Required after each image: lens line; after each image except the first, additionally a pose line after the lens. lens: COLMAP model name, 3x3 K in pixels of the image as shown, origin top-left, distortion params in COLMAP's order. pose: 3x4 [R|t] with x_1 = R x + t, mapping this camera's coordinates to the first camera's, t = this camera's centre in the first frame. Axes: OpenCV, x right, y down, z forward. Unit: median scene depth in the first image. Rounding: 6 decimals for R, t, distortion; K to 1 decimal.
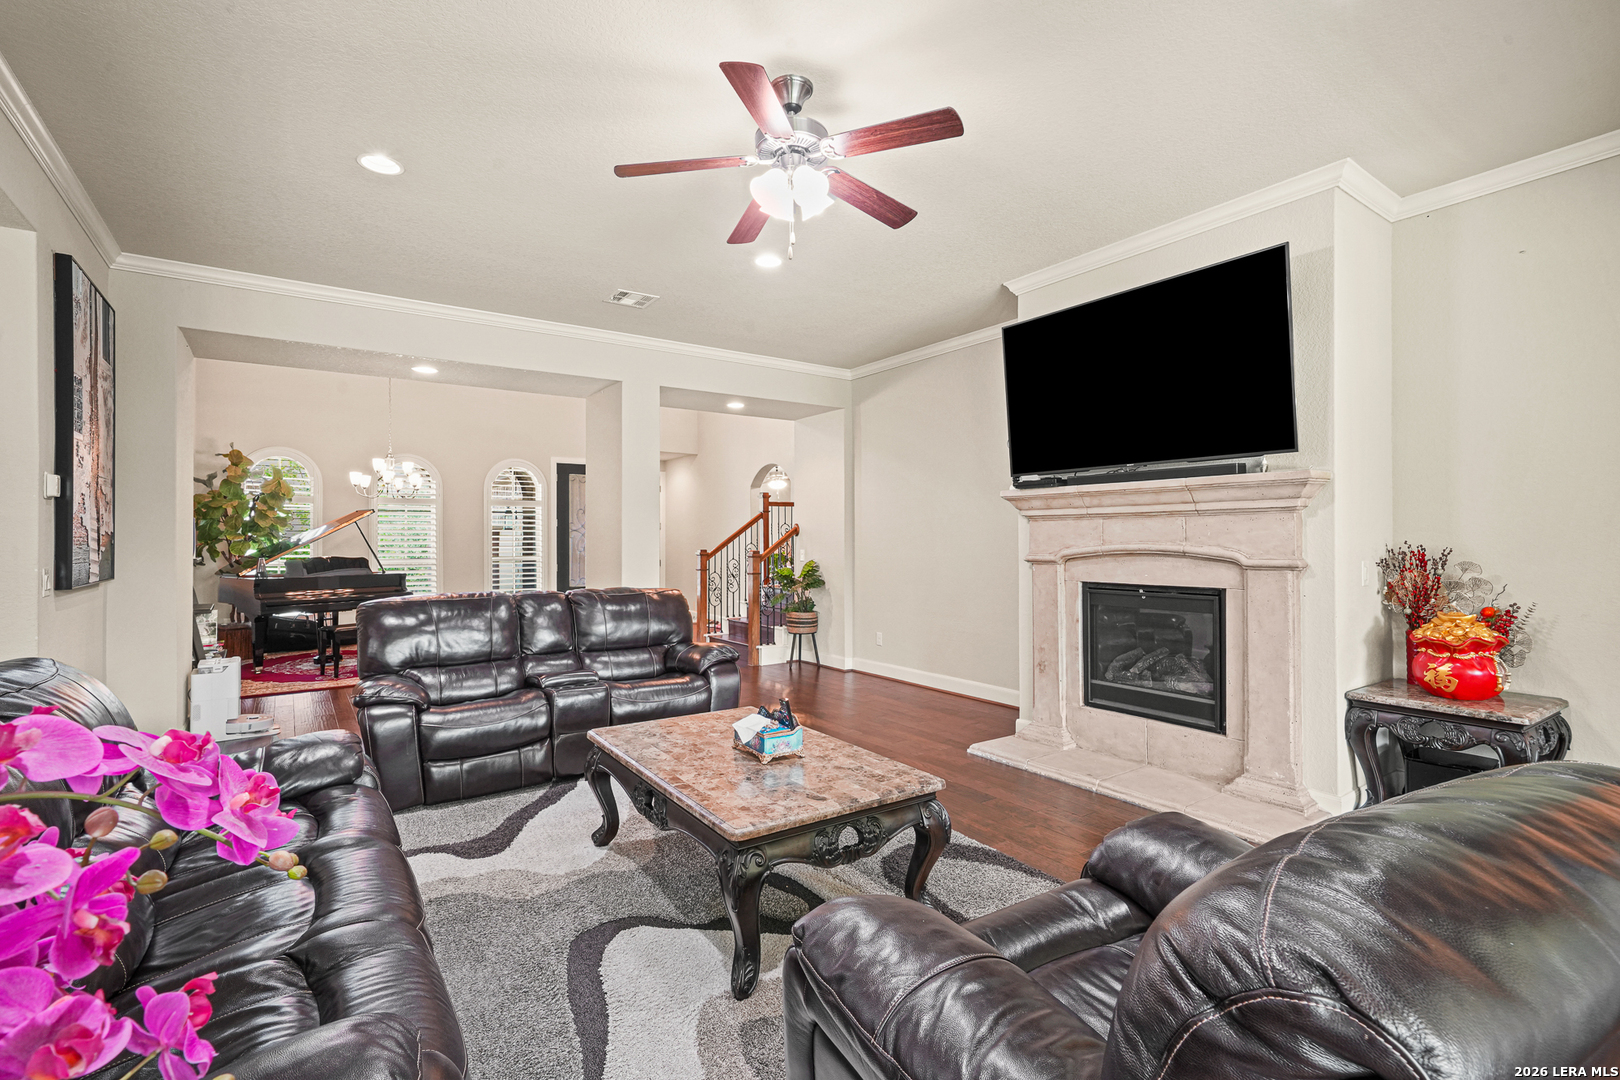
lens RADIAL K [[737.0, 0, 812.1], [0, 737.0, 540.0], [0, 0, 1]] dist [-0.002951, -0.000011]
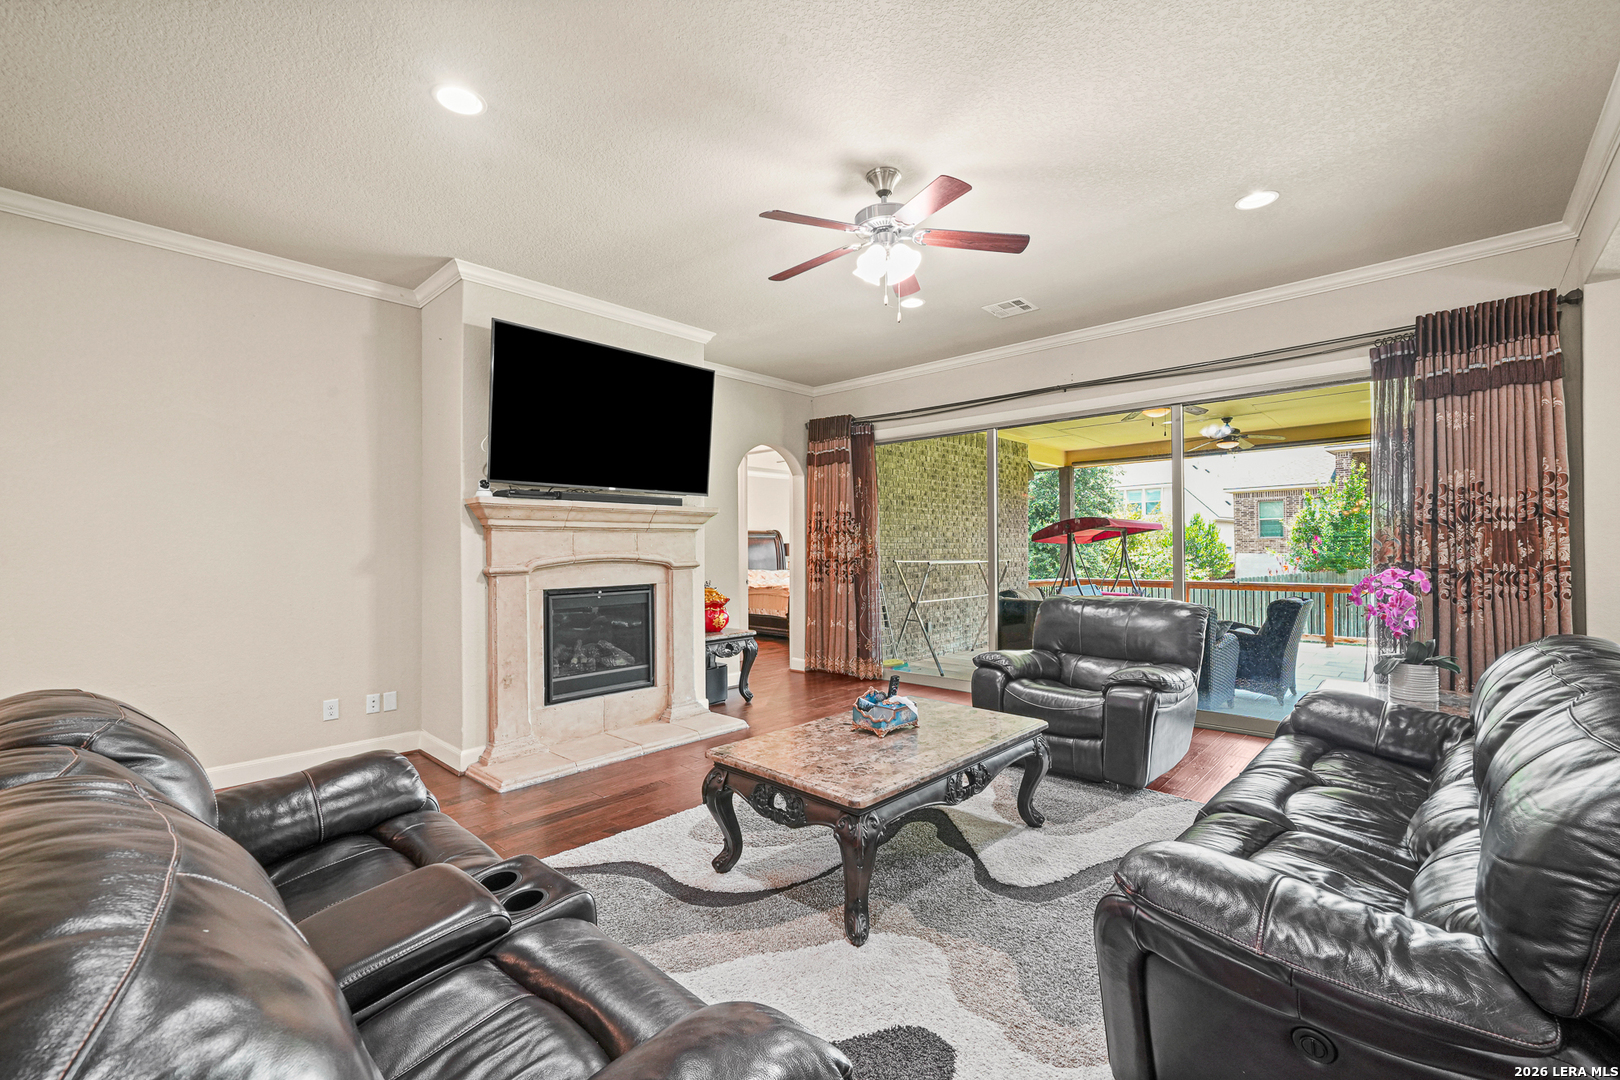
lens RADIAL K [[693.2, 0, 811.1], [0, 693.2, 539.0], [0, 0, 1]] dist [0.004929, 0.000927]
pose [[-0.206738, 0.011323, 0.978331, -0.761652], [0.007051, 0.999924, -0.010083, -0.004370], [-0.978371, 0.004814, -0.206802, 0.909162]]
